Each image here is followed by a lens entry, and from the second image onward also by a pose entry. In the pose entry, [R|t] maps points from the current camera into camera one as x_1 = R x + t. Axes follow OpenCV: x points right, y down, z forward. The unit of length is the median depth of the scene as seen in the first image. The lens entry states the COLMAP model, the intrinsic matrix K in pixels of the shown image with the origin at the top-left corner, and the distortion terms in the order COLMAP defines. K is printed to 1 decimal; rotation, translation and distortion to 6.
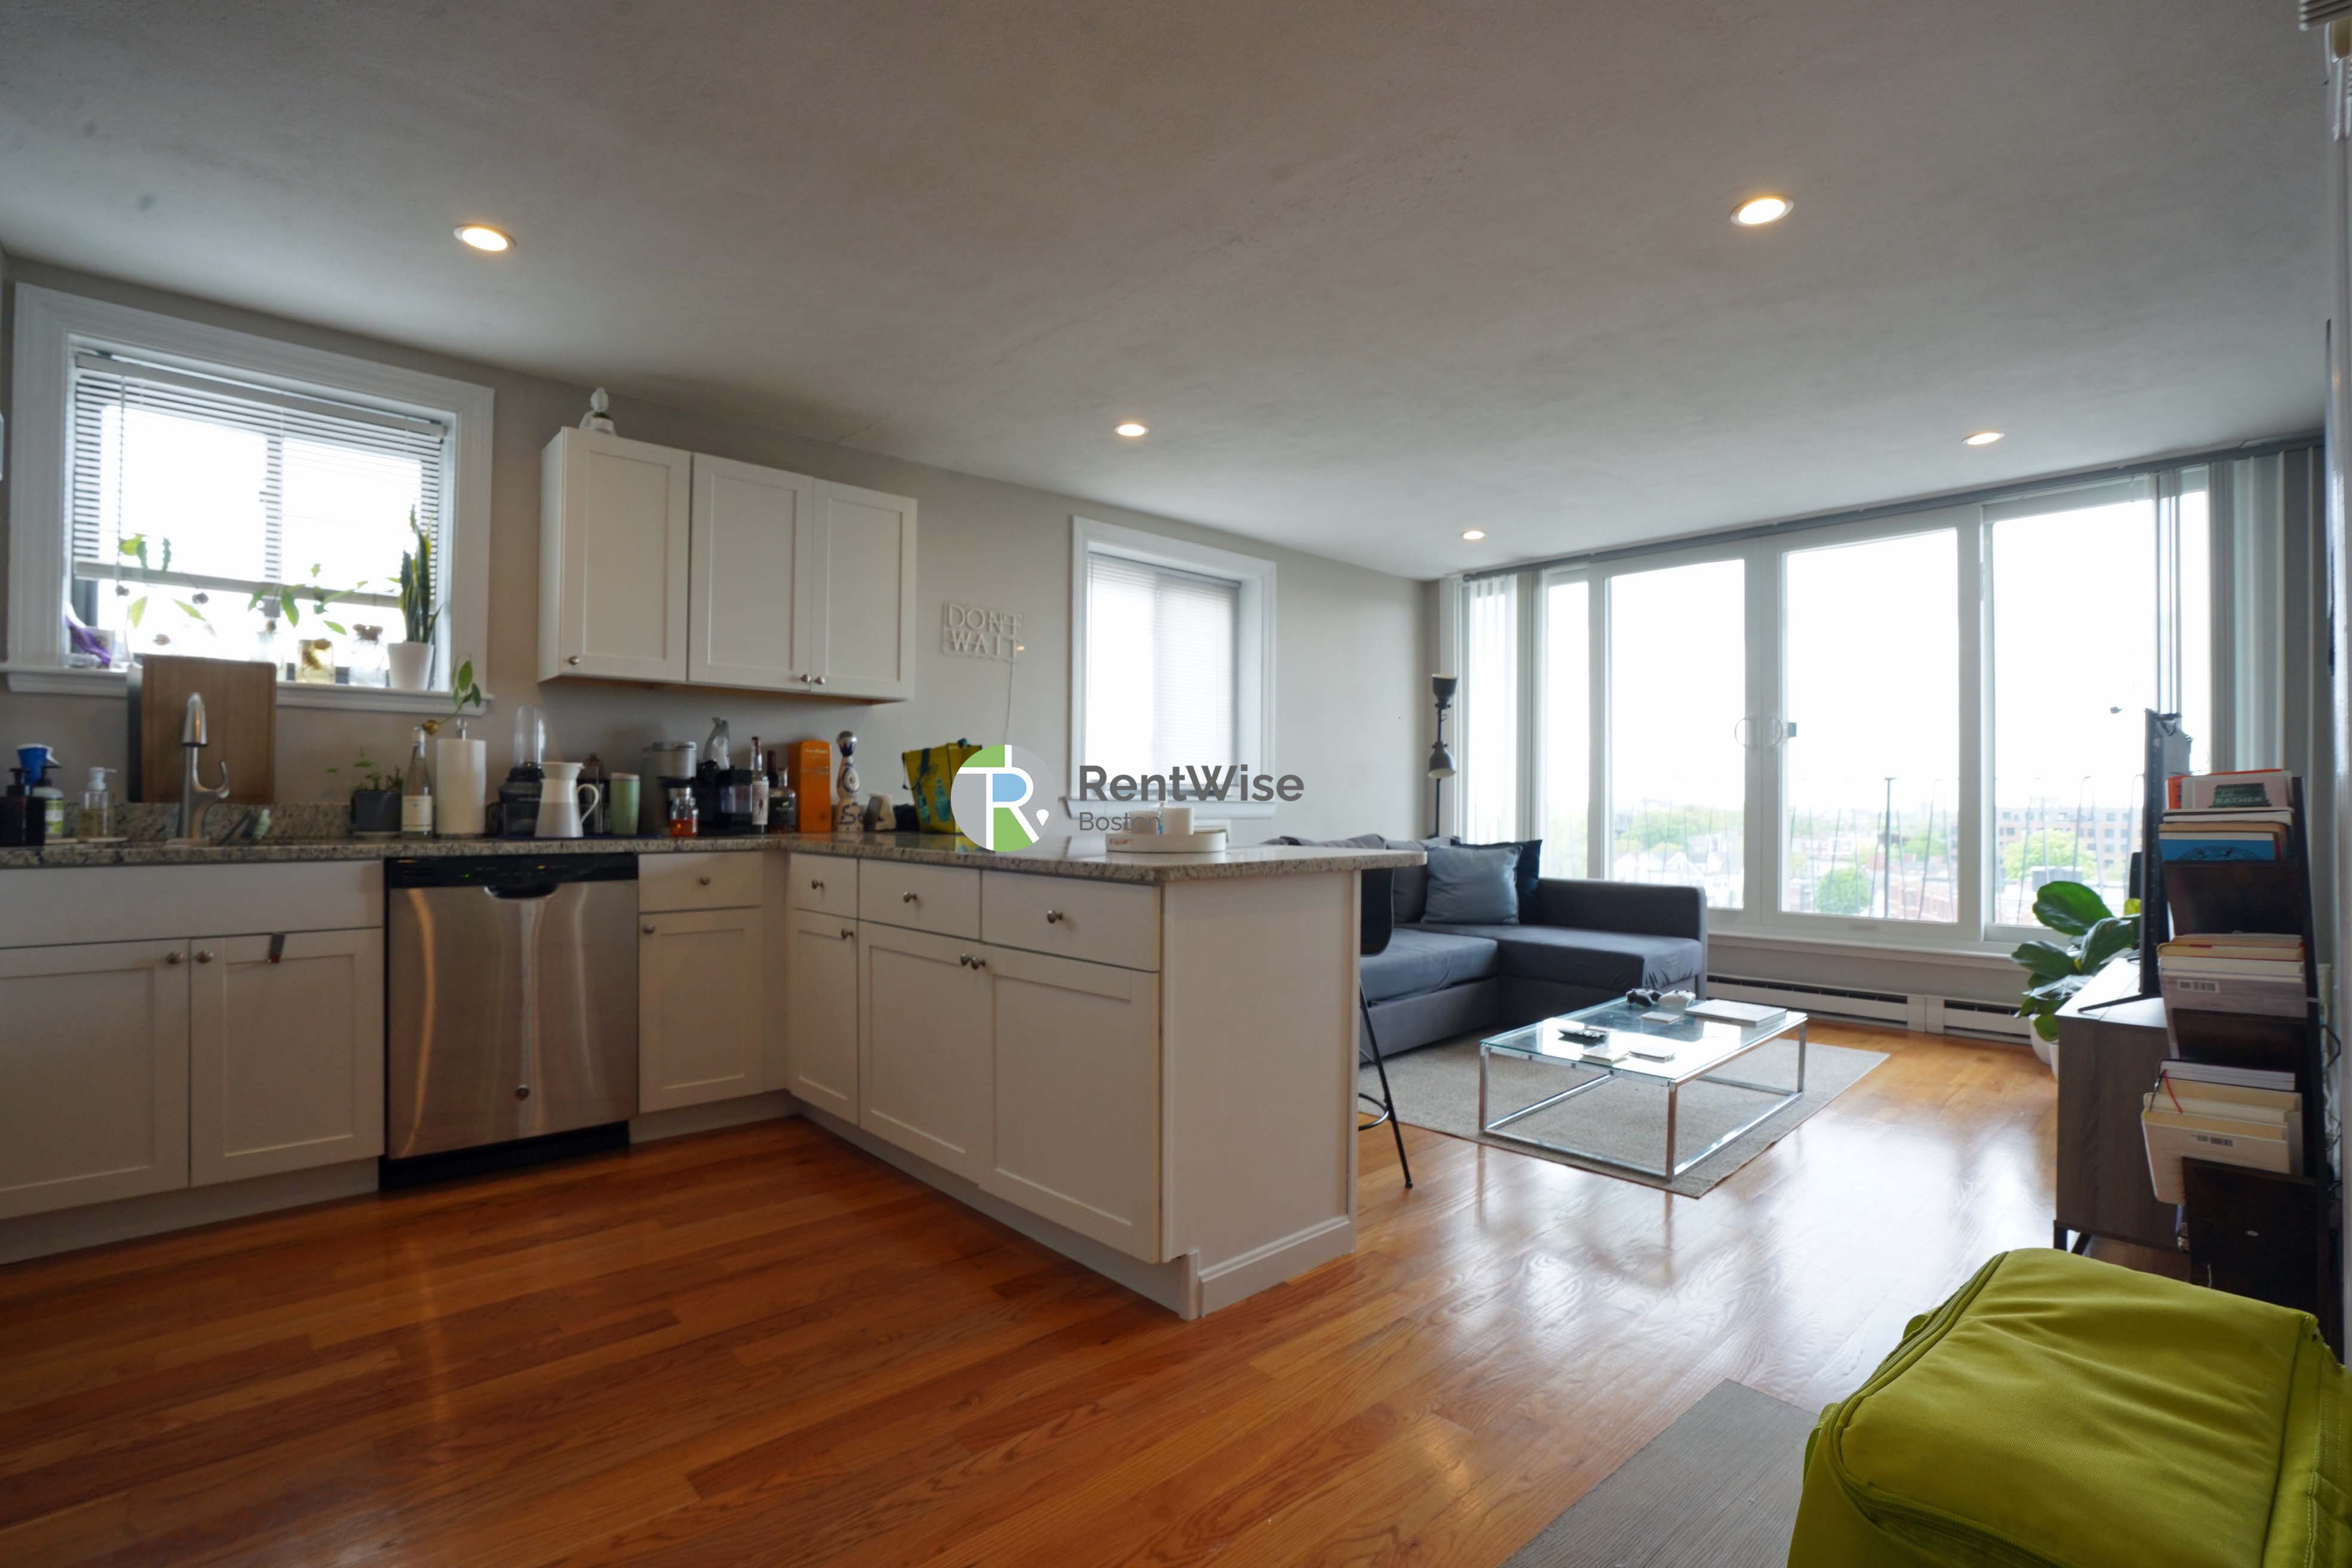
lens RADIAL K [[1101.8, 0, 1166.4], [0, 1101.8, 794.5], [0, 0, 1]] dist [-0.057418, 0.021549]
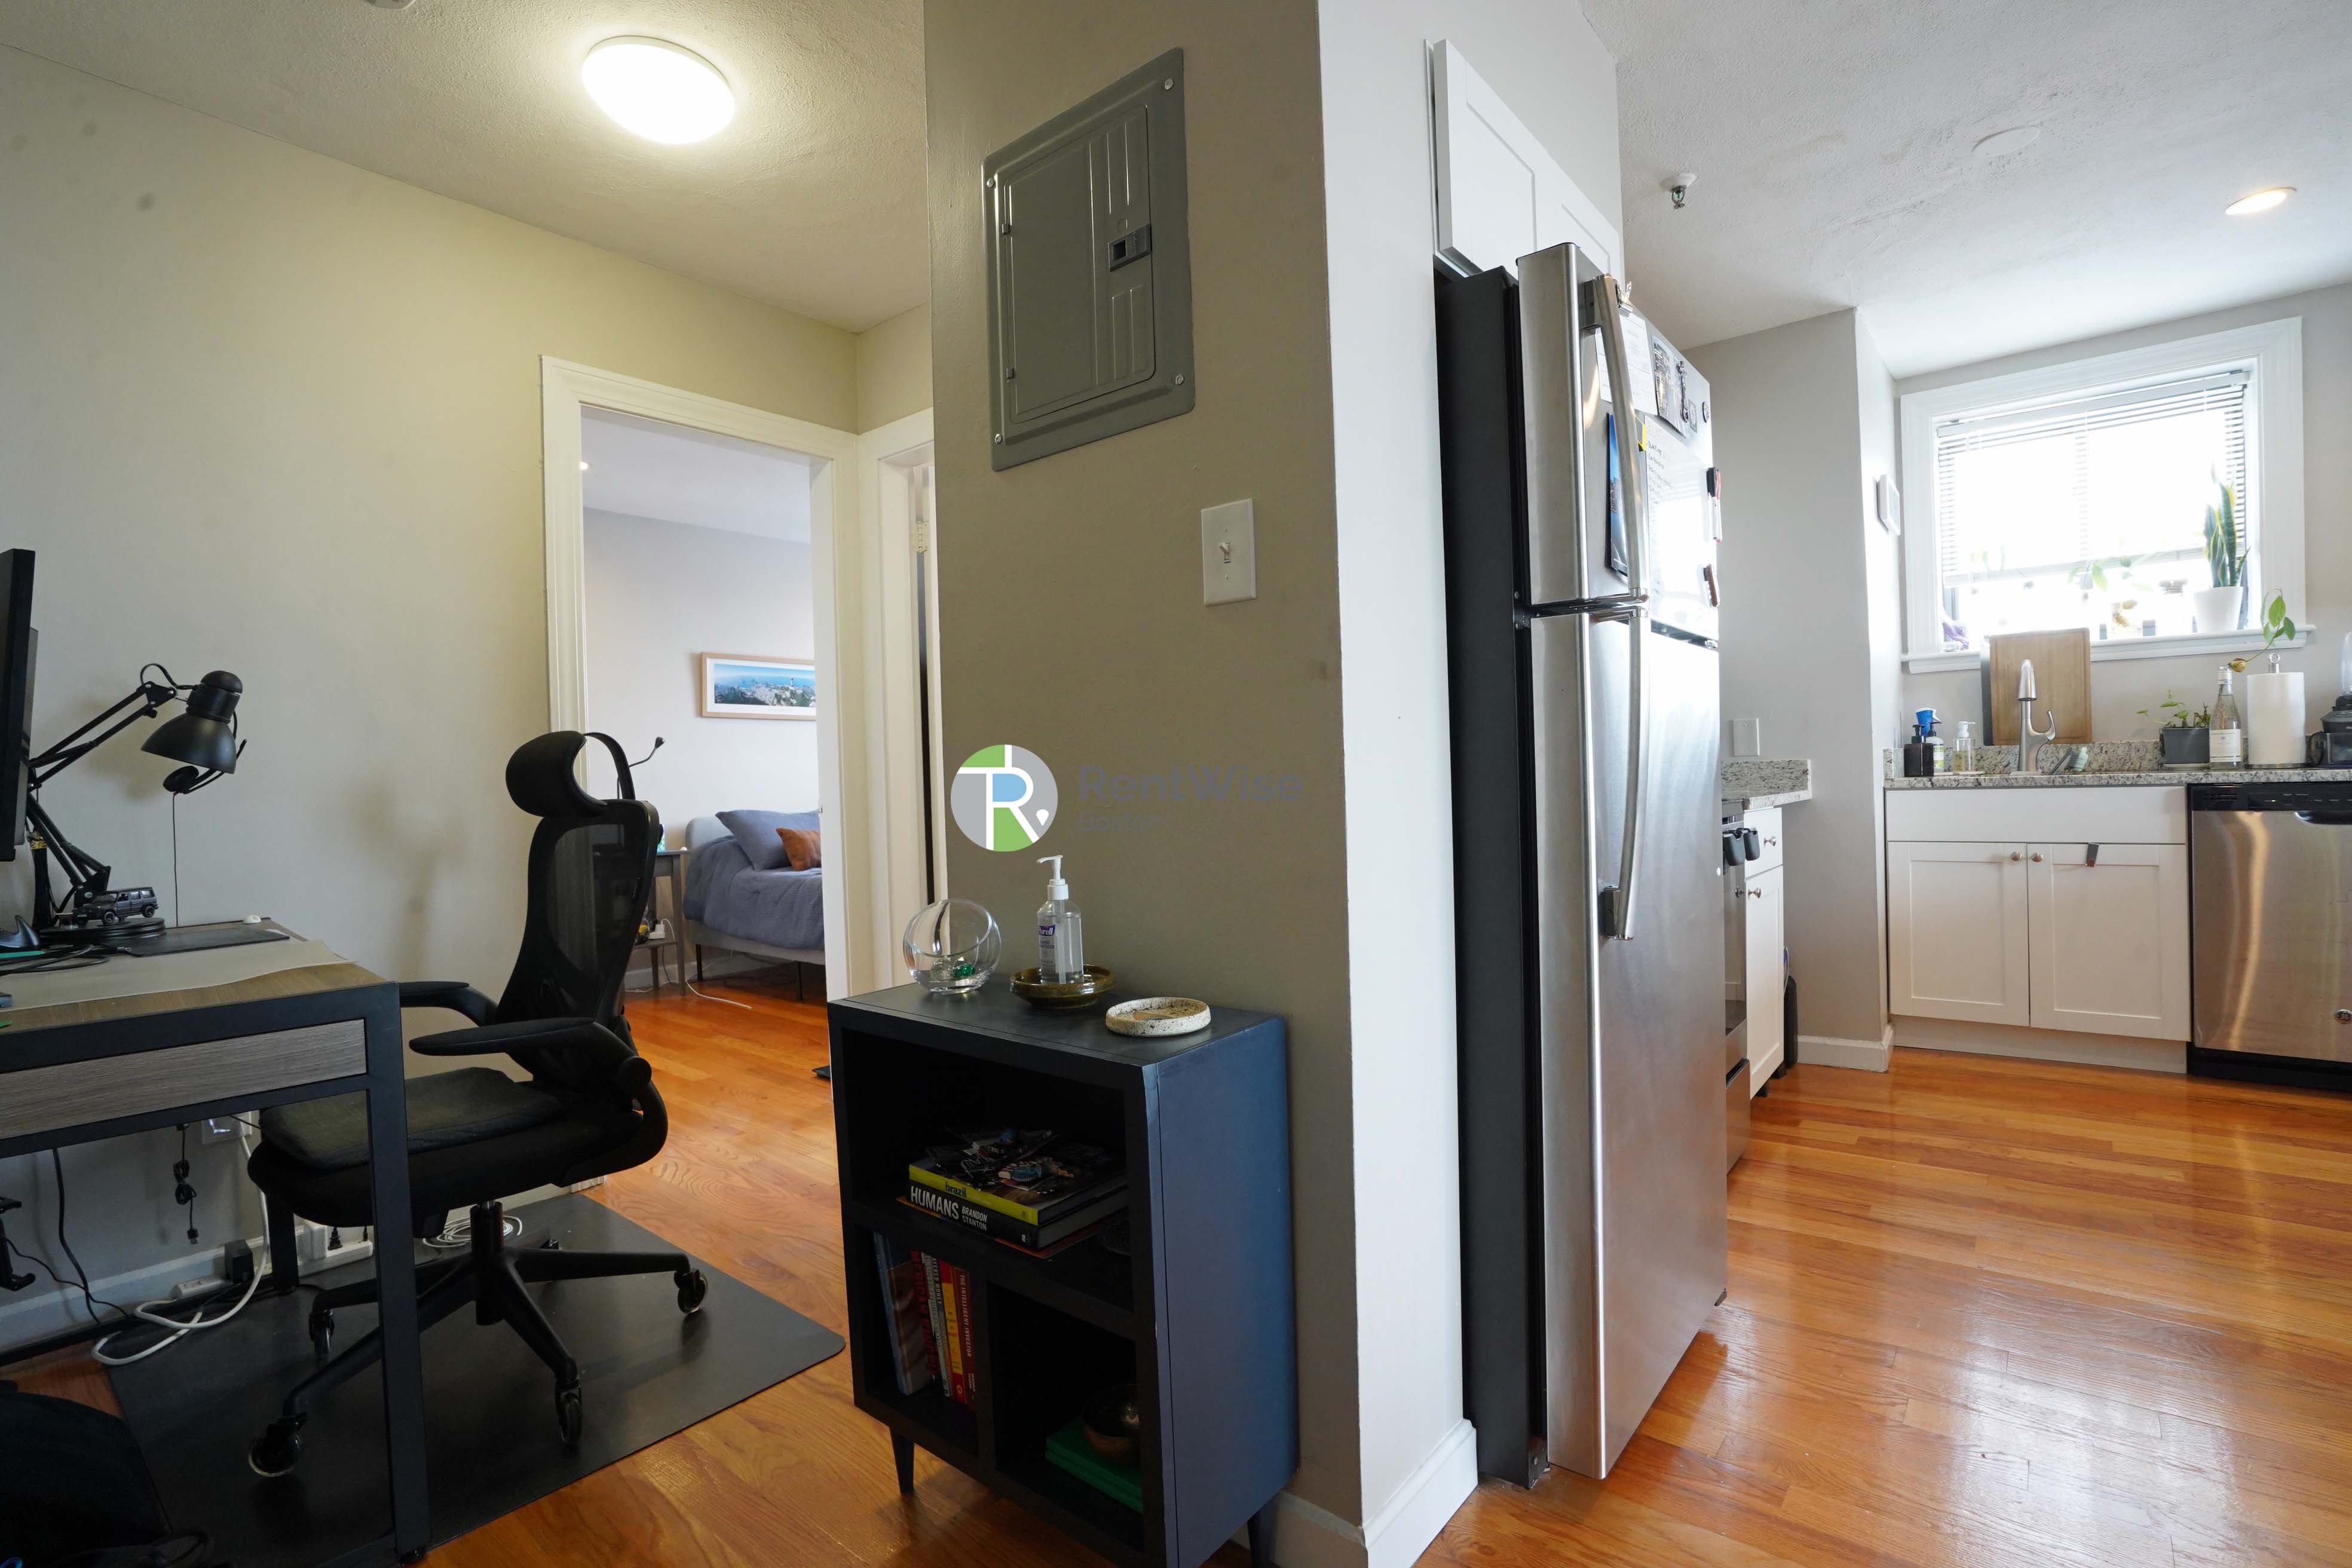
lens RADIAL K [[1094.5, 0, 1167.8], [0, 1094.5, 792.9], [0, 0, 1]] dist [-0.055957, 0.020273]
pose [[0.136504, 0.001635, -0.990638, 0.206257], [0.039233, 0.999205, 0.007055, 0.015103], [0.989862, -0.039828, 0.136331, -0.197494]]
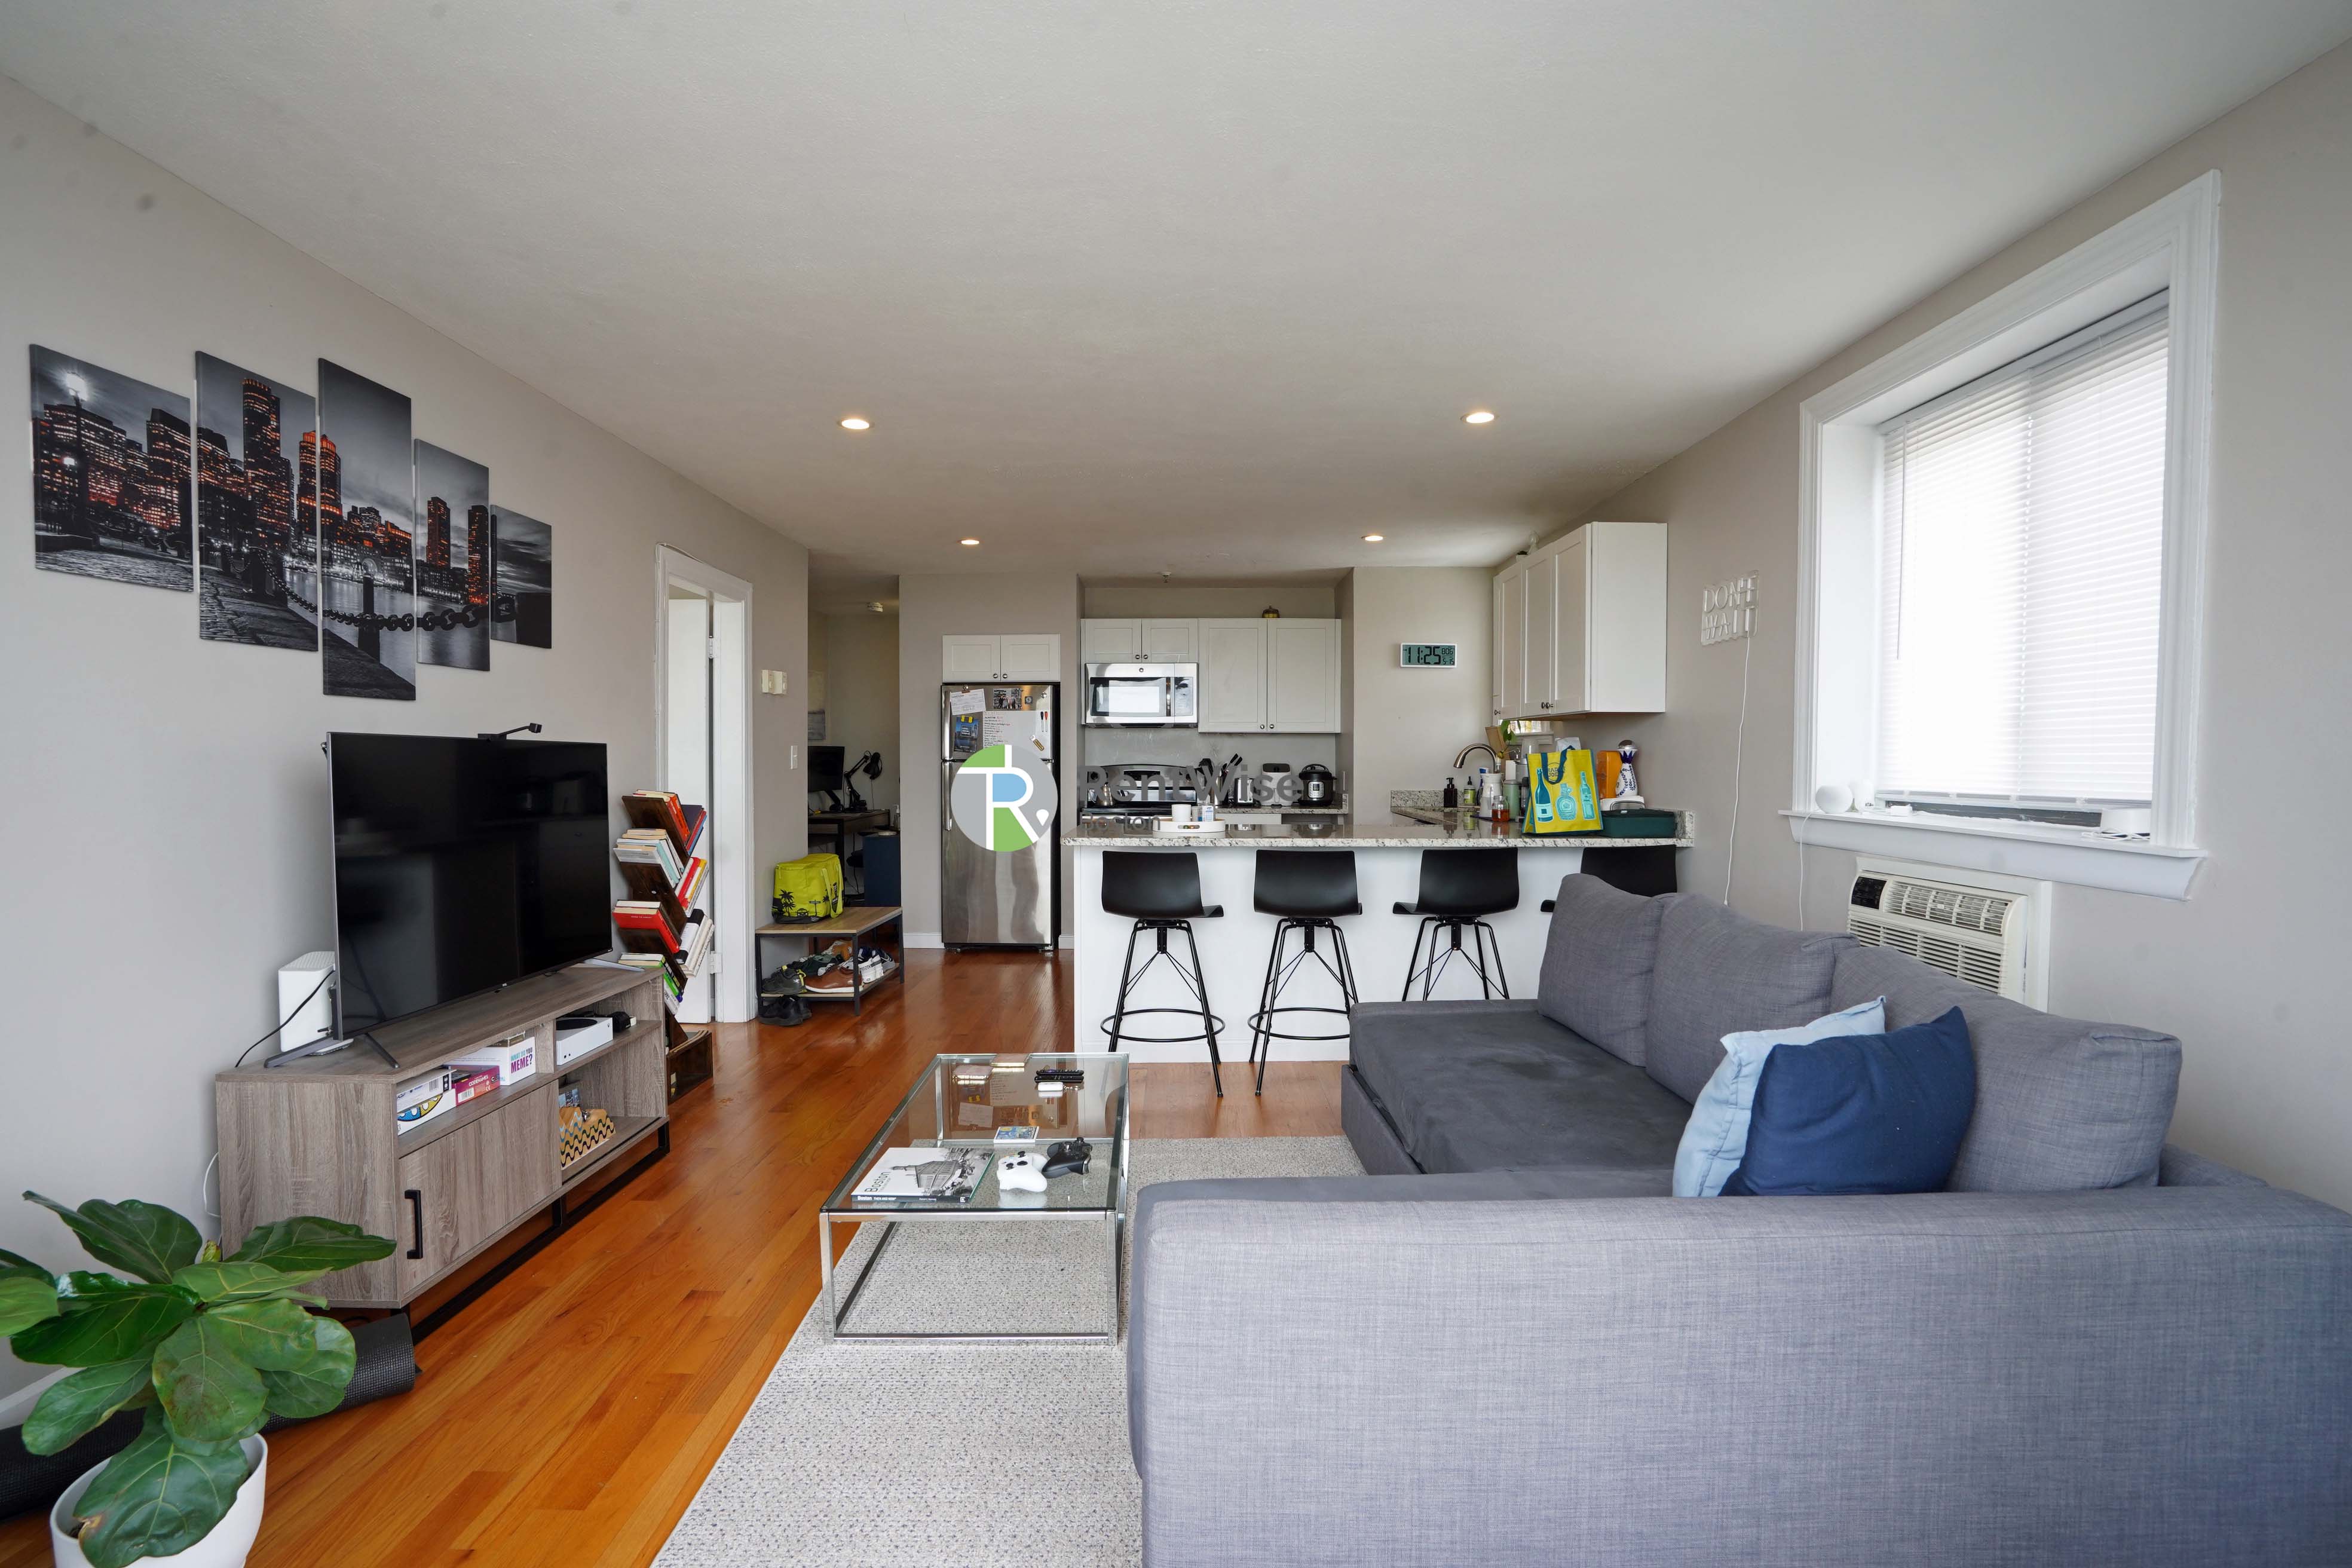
lens RADIAL K [[1094.5, 0, 1167.8], [0, 1094.5, 792.9], [0, 0, 1]] dist [-0.055957, 0.020273]
pose [[-0.685511, 0.017047, -0.727863, 1.050221], [-0.001039, 0.999702, 0.024392, -0.039885], [0.728062, 0.017477, -0.685289, 1.814649]]
